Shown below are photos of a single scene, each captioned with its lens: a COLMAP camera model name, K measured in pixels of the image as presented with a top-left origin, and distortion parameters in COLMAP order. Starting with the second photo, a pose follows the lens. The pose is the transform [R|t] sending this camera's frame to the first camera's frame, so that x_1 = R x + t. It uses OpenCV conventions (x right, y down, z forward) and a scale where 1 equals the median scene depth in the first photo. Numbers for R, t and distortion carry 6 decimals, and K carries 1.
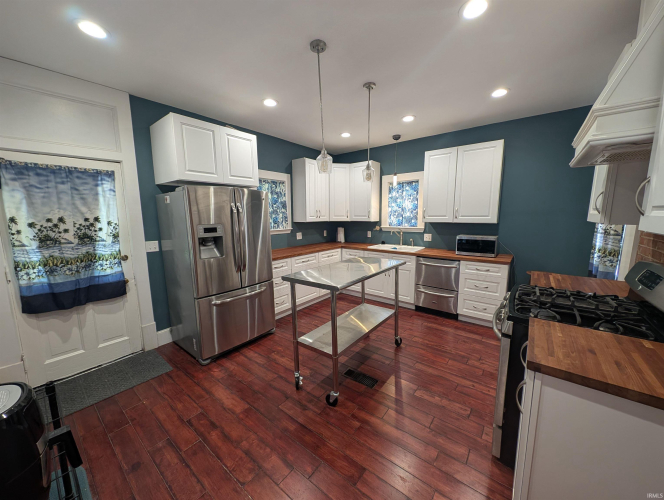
lens RADIAL K [[246.7, 0, 331.5], [0, 246.7, 251.0], [0, 0, 1]] dist [0.000693, -0.001297]
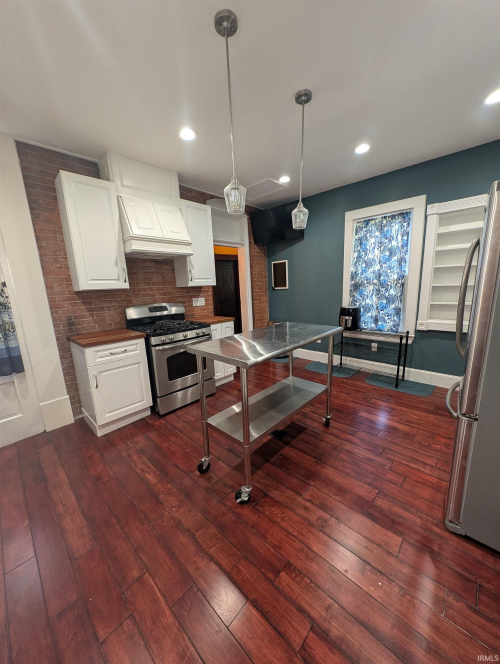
lens RADIAL K [[246.7, 0, 248.3], [0, 246.7, 333.9], [0, 0, 1]] dist [0.000693, -0.001297]
pose [[-0.994869, 0.034822, 0.094986, 0.063927], [0.064851, 0.940132, 0.334582, -0.149811], [-0.077648, 0.339026, -0.937567, 1.234188]]
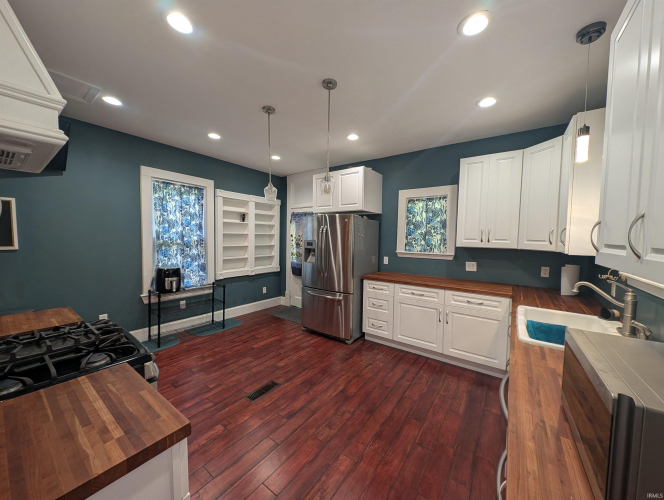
lens RADIAL K [[246.7, 0, 334.4], [0, 246.7, 249.3], [0, 0, 1]] dist [0.000693, -0.001297]
pose [[0.047946, 0.060571, -0.997012, 0.745640], [-0.162997, 0.985254, 0.052018, -0.110707], [0.985461, 0.160016, 0.057112, 0.762061]]
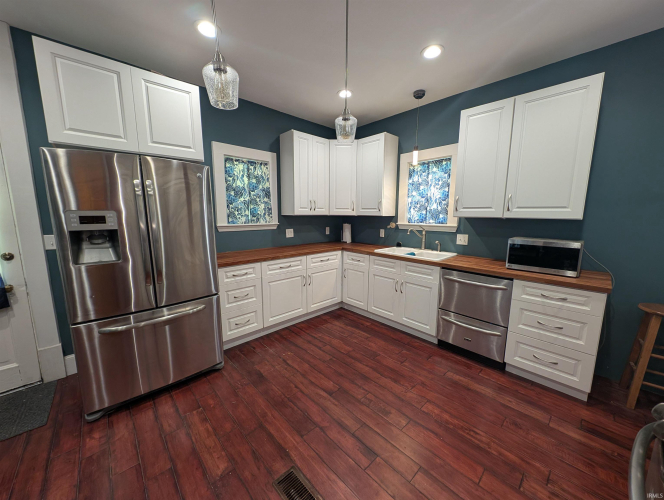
lens RADIAL K [[246.7, 0, 332.9], [0, 246.7, 250.5], [0, 0, 1]] dist [0.000693, -0.001297]
pose [[0.989169, 0.034583, -0.142646, 0.161377], [-0.033838, 0.999398, 0.007641, -0.022197], [0.142824, -0.002731, 0.989744, 0.323115]]
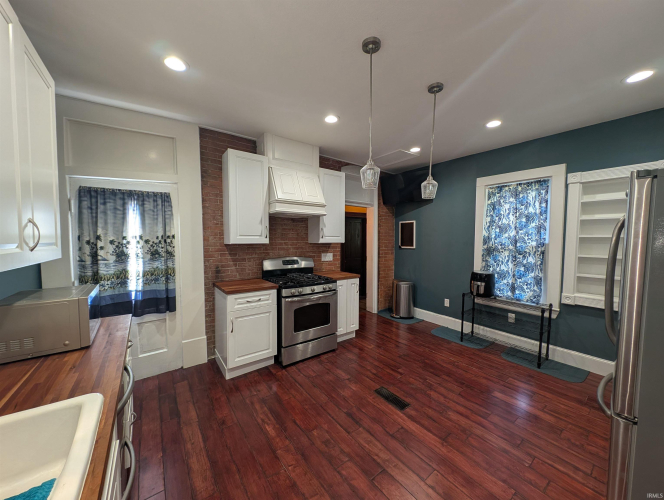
lens RADIAL K [[246.7, 0, 332.4], [0, 246.7, 249.8], [0, 0, 1]] dist [0.000693, -0.001297]
pose [[-0.968085, -0.007305, 0.250516, 0.067821], [0.040858, 0.981602, 0.186513, -0.180182], [-0.247270, 0.190796, -0.949976, 1.264141]]
